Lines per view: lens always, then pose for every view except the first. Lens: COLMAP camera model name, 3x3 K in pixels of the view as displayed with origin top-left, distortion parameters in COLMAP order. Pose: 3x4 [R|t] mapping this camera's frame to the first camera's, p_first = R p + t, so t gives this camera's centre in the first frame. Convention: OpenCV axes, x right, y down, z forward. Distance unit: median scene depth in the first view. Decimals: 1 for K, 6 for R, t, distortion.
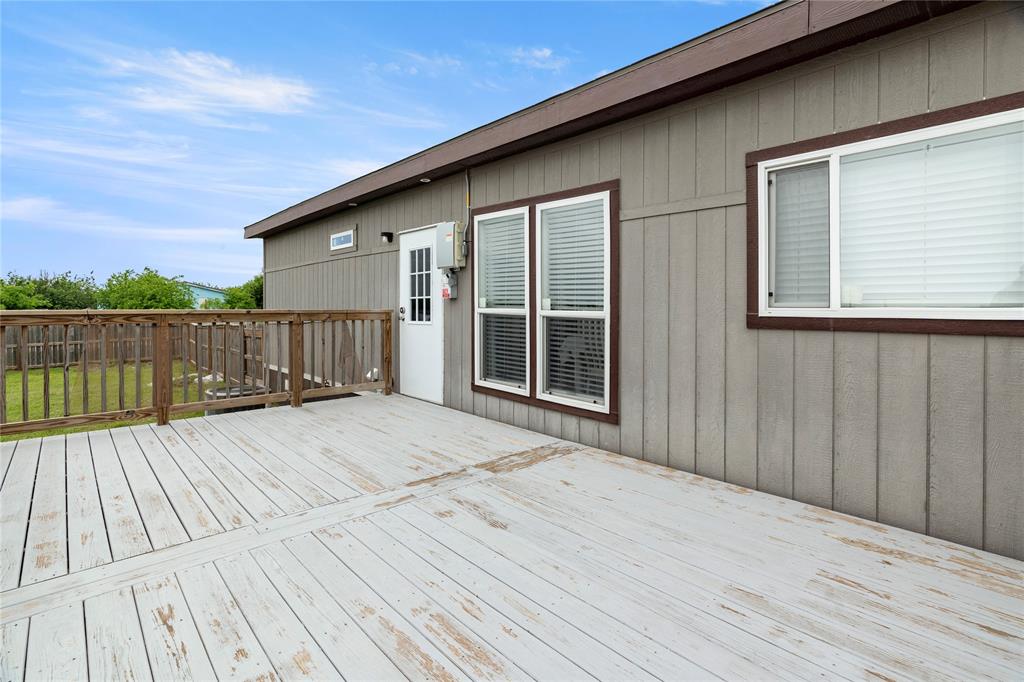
lens RADIAL K [[477.5, 0, 514.4], [0, 477.5, 326.9], [0, 0, 1]] dist [-0.017684, -0.000406]
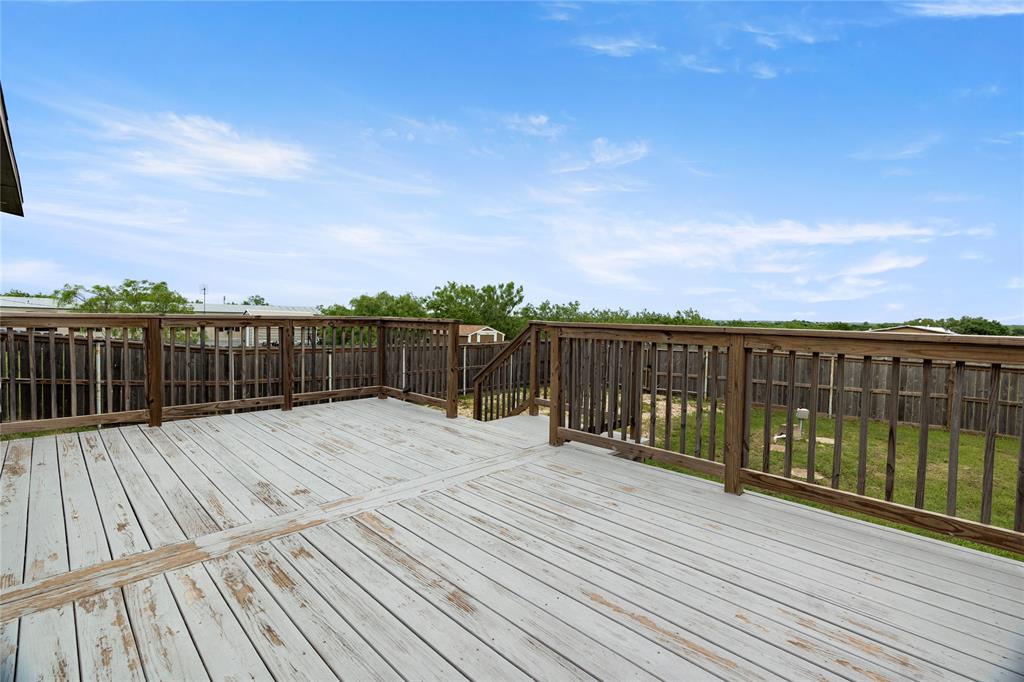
lens RADIAL K [[477.5, 0, 514.4], [0, 477.5, 326.9], [0, 0, 1]] dist [-0.017684, -0.000406]
pose [[-0.999090, -0.028228, -0.031979, -0.592105], [-0.030125, 0.997715, 0.060474, -0.087031], [0.030199, 0.061382, -0.997657, 2.059794]]
